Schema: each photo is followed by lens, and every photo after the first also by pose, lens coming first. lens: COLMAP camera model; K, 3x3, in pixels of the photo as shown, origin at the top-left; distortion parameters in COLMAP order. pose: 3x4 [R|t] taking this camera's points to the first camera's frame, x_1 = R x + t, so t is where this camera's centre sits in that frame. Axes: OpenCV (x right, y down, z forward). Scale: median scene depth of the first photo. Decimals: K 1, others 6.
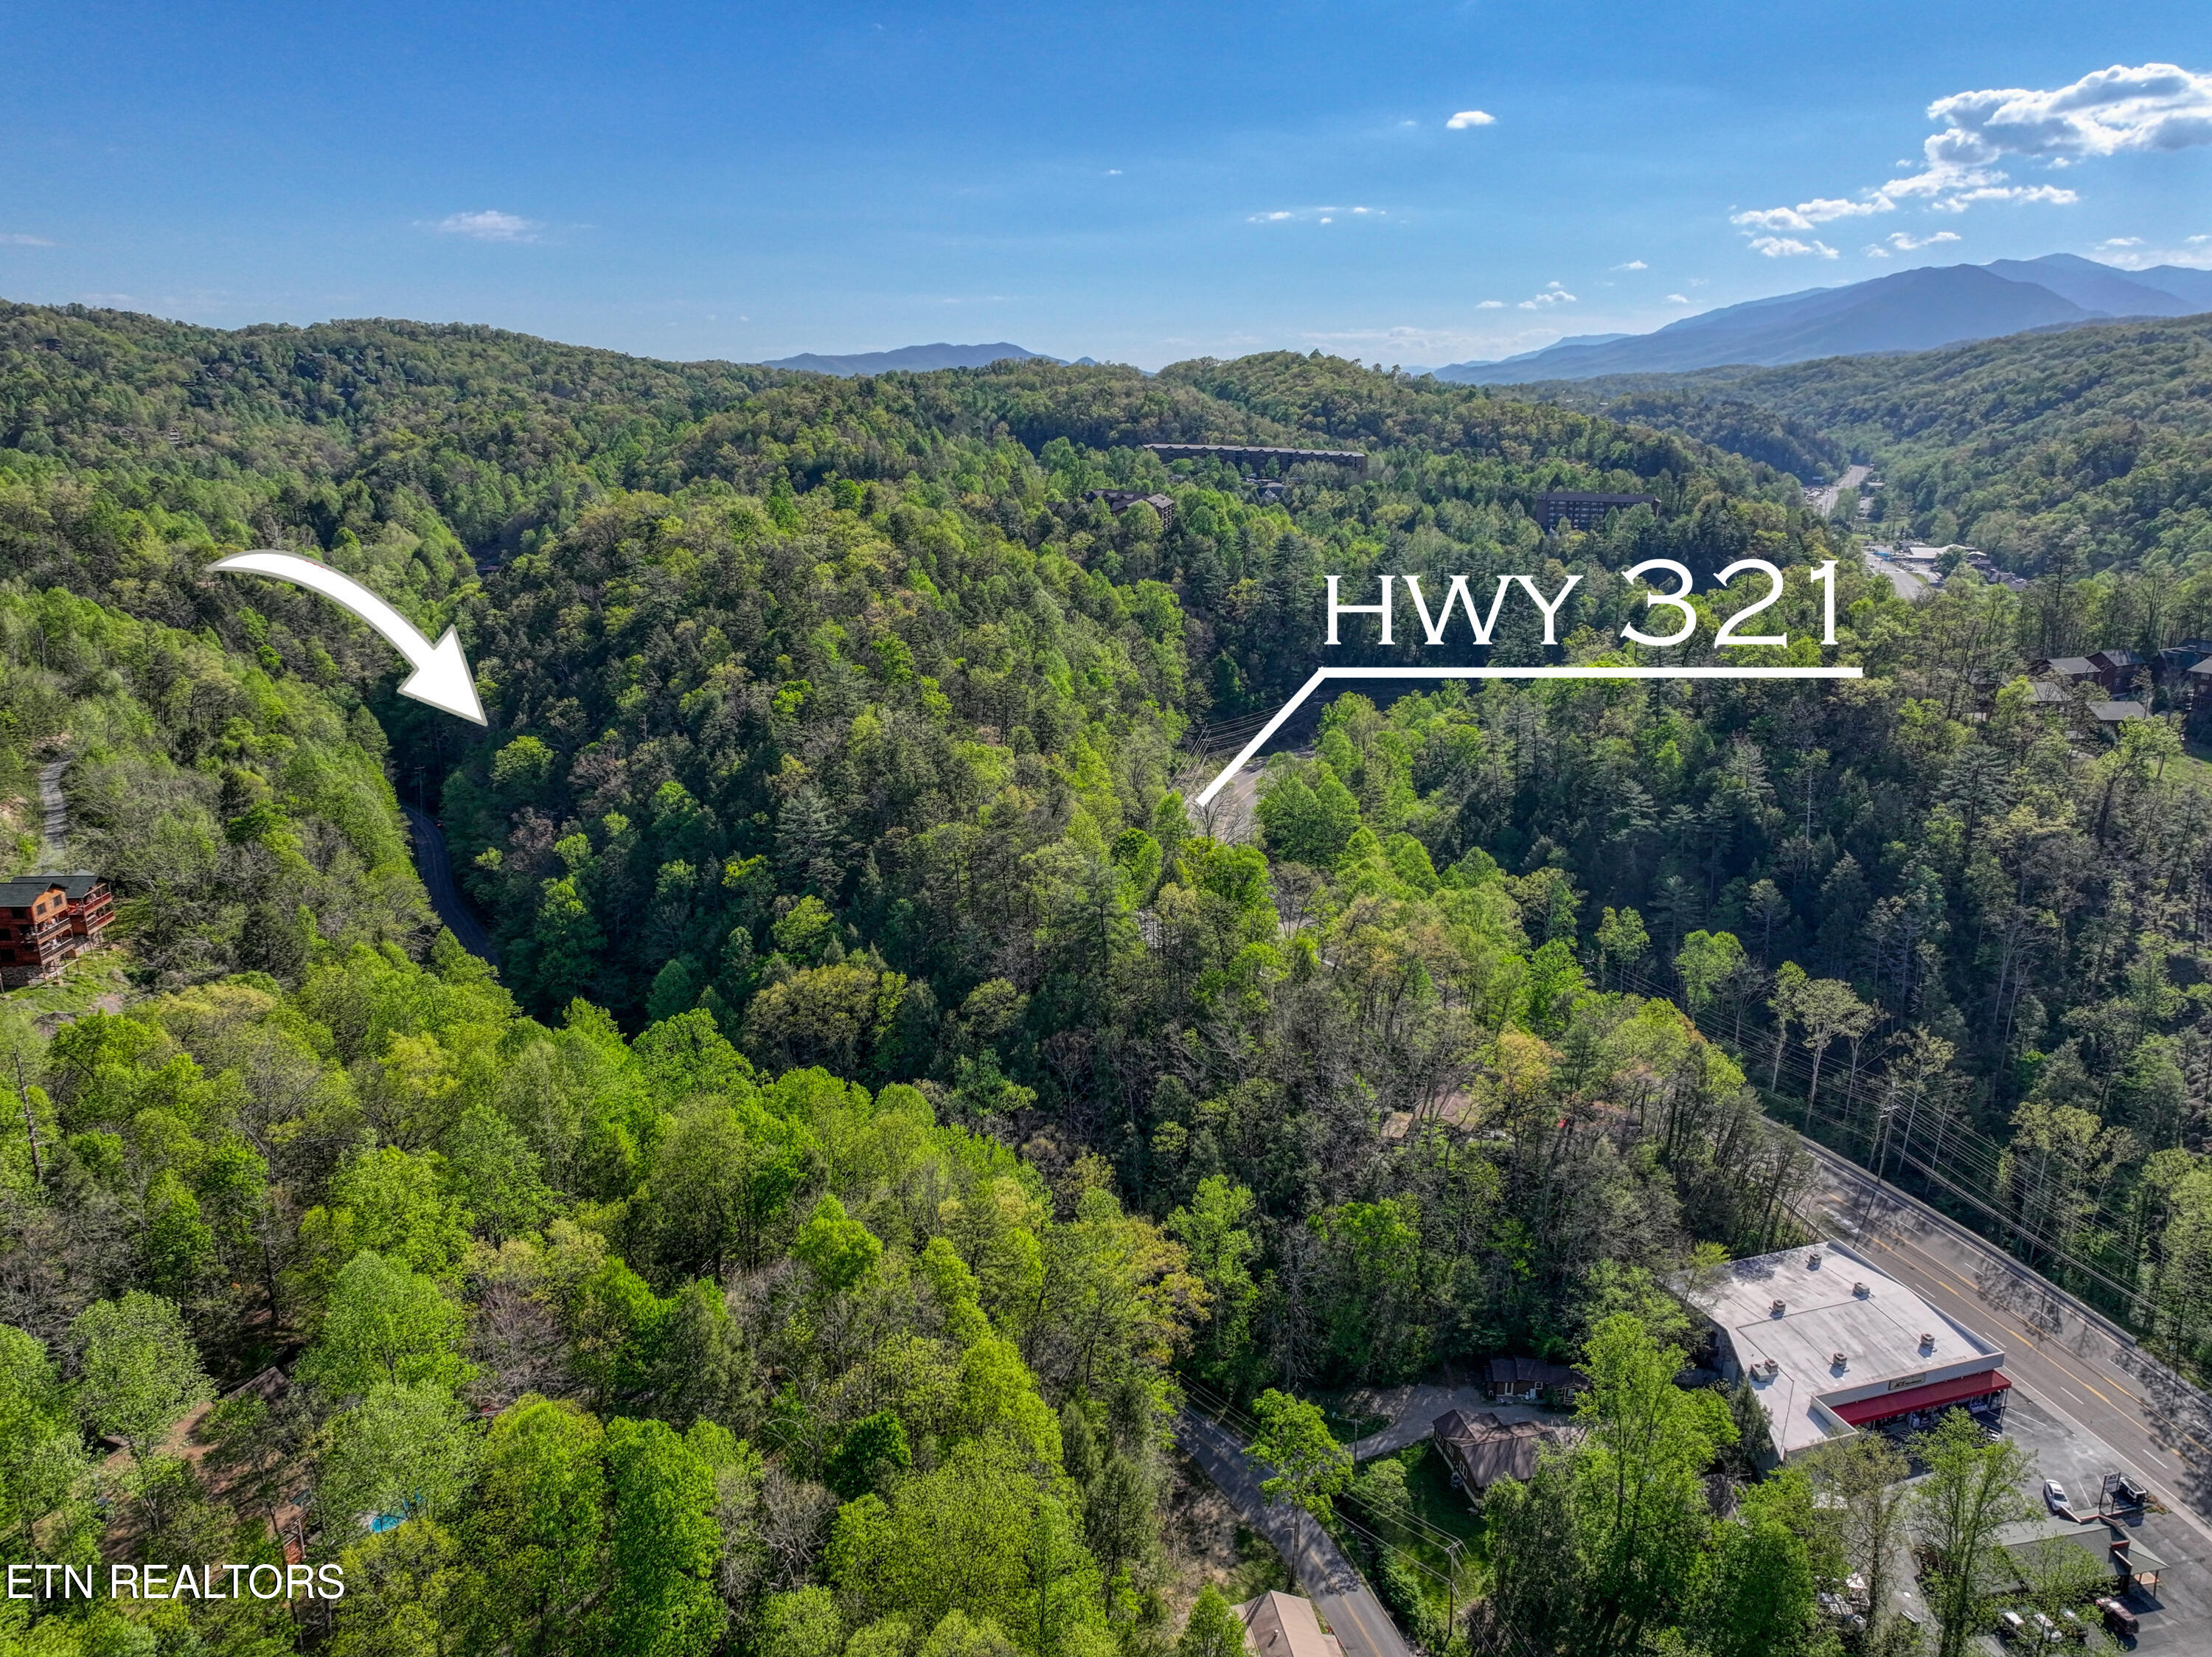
lens RADIAL K [[1549.9, 0, 1099.1], [0, 1549.9, 825.0], [0, 0, 1]] dist [-0.006705, 0.026293]
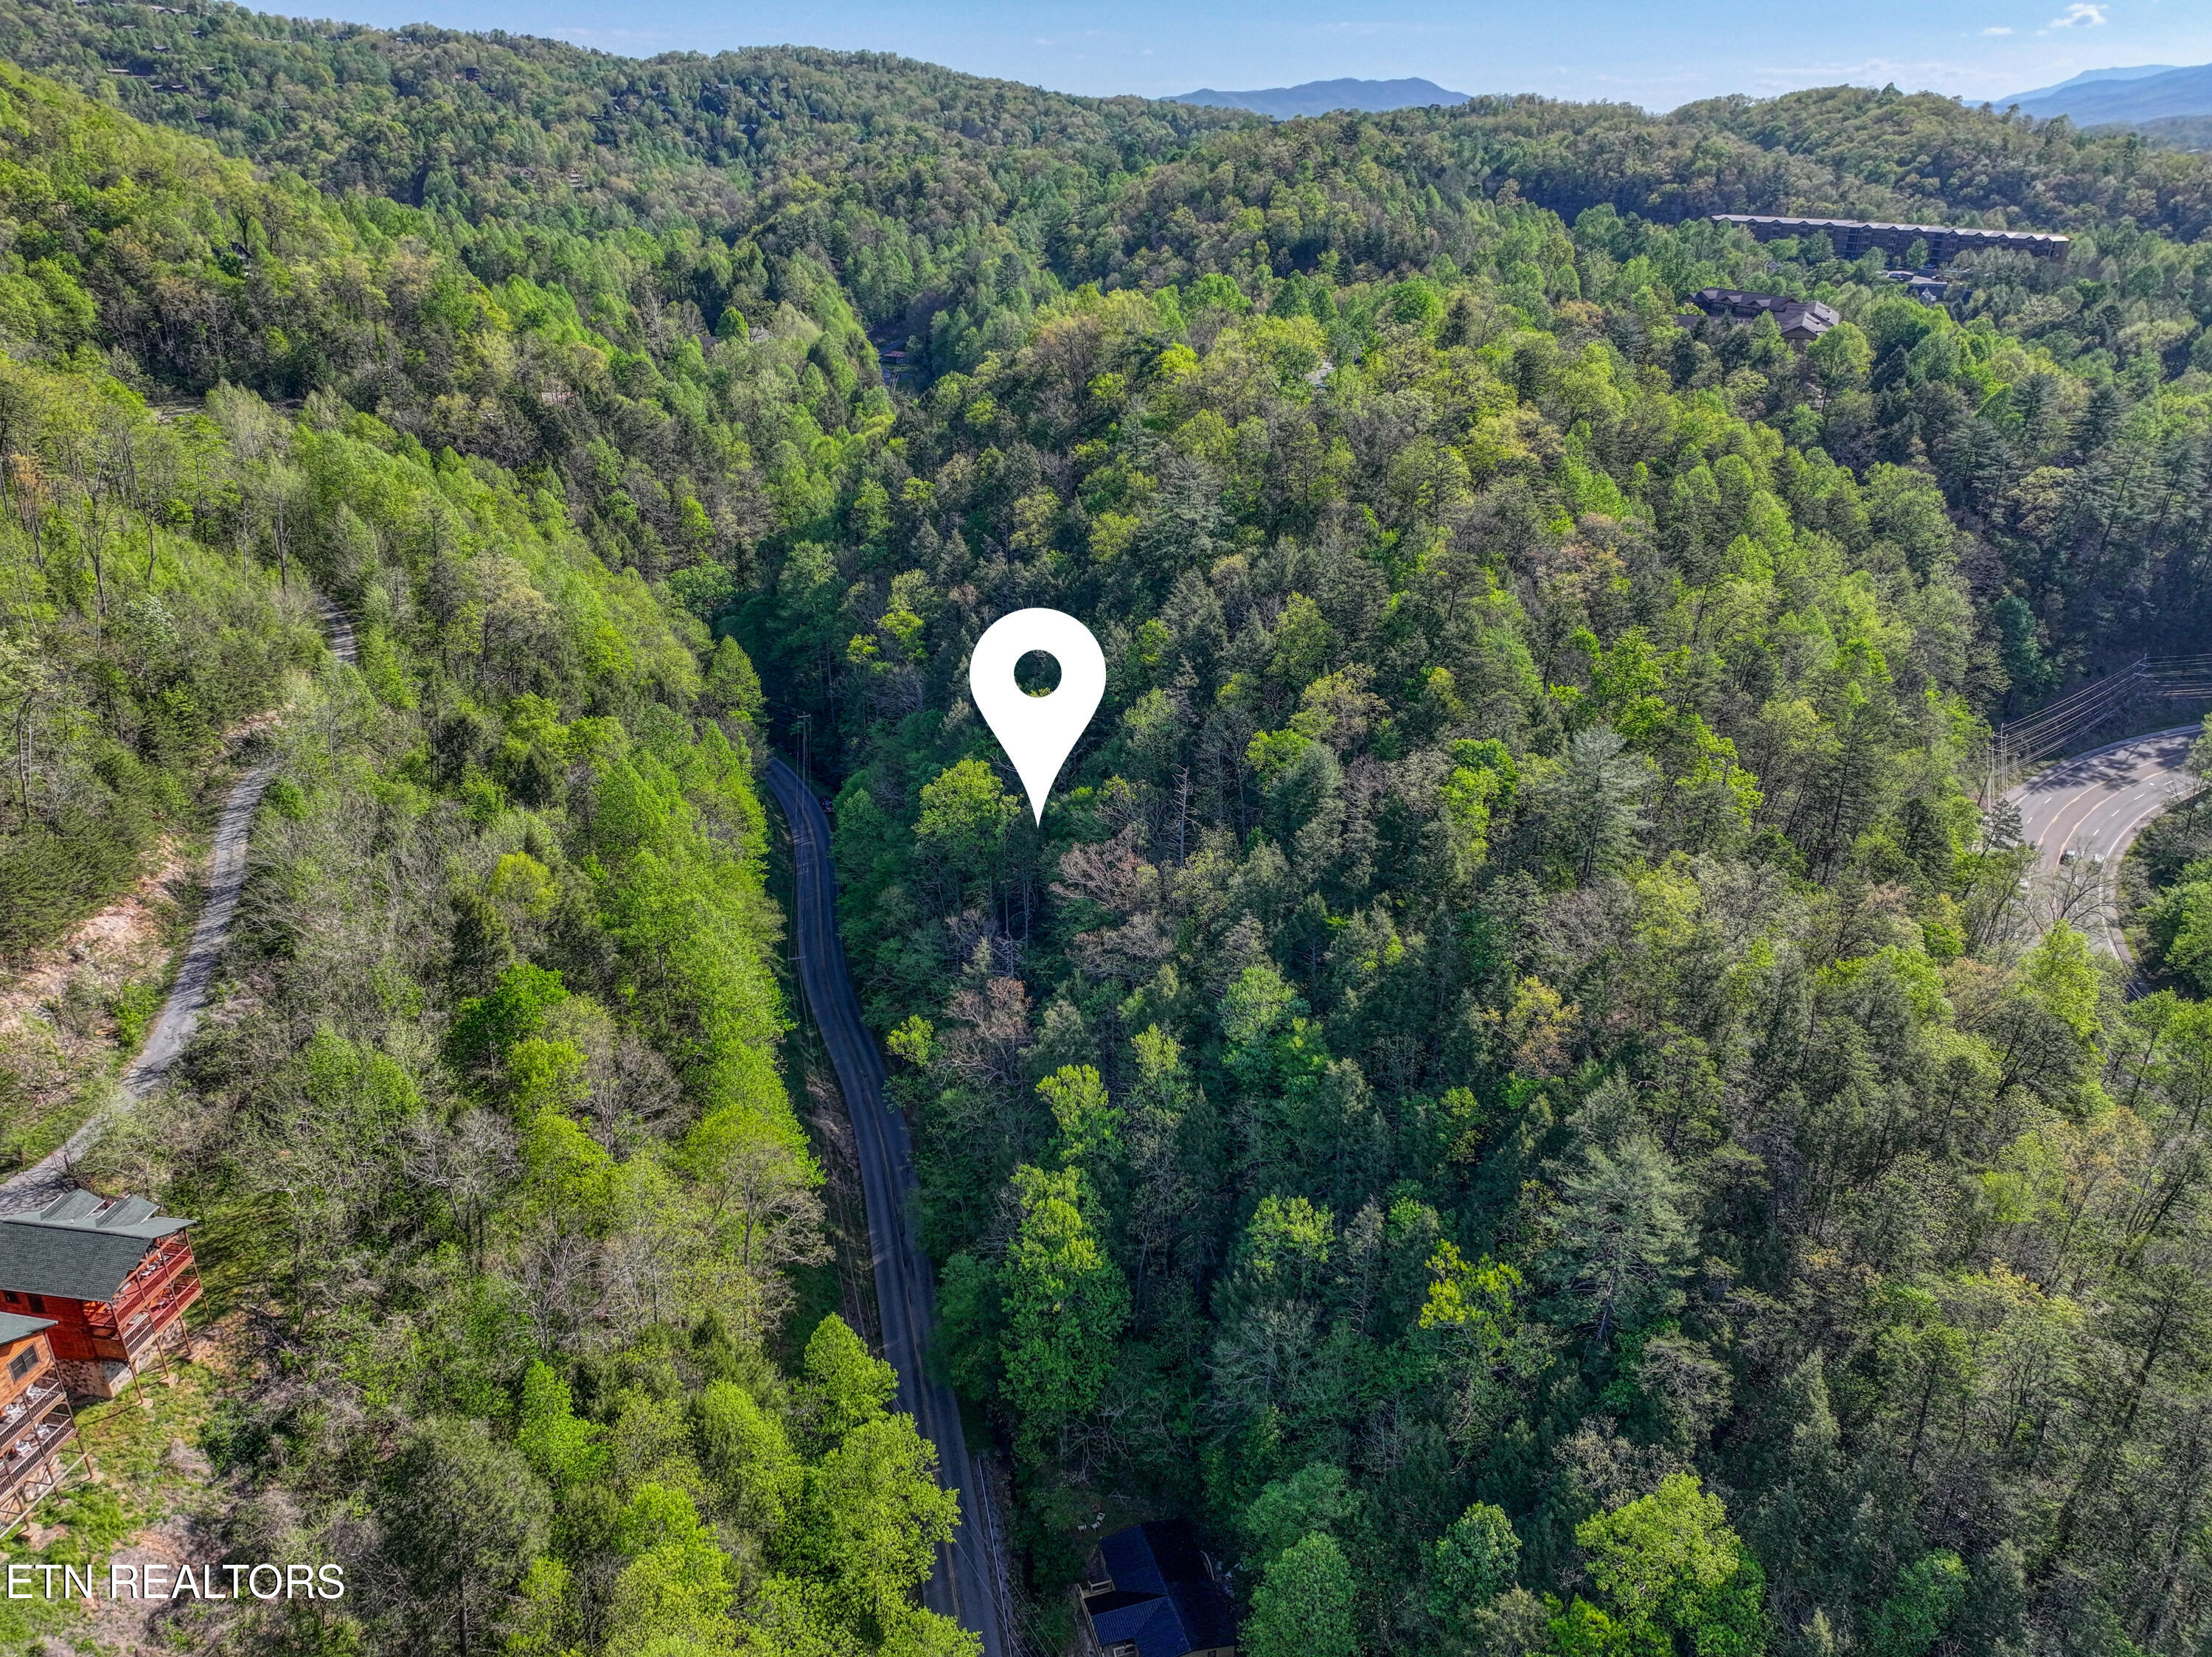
lens RADIAL K [[1549.9, 0, 1114.3], [0, 1549.9, 829.1], [0, 0, 1]] dist [-0.006705, 0.026293]
pose [[0.973667, 0.103119, -0.203319, -0.068732], [-0.071639, 0.985071, 0.156537, -0.045428], [0.216425, -0.137850, 0.966518, 0.154763]]
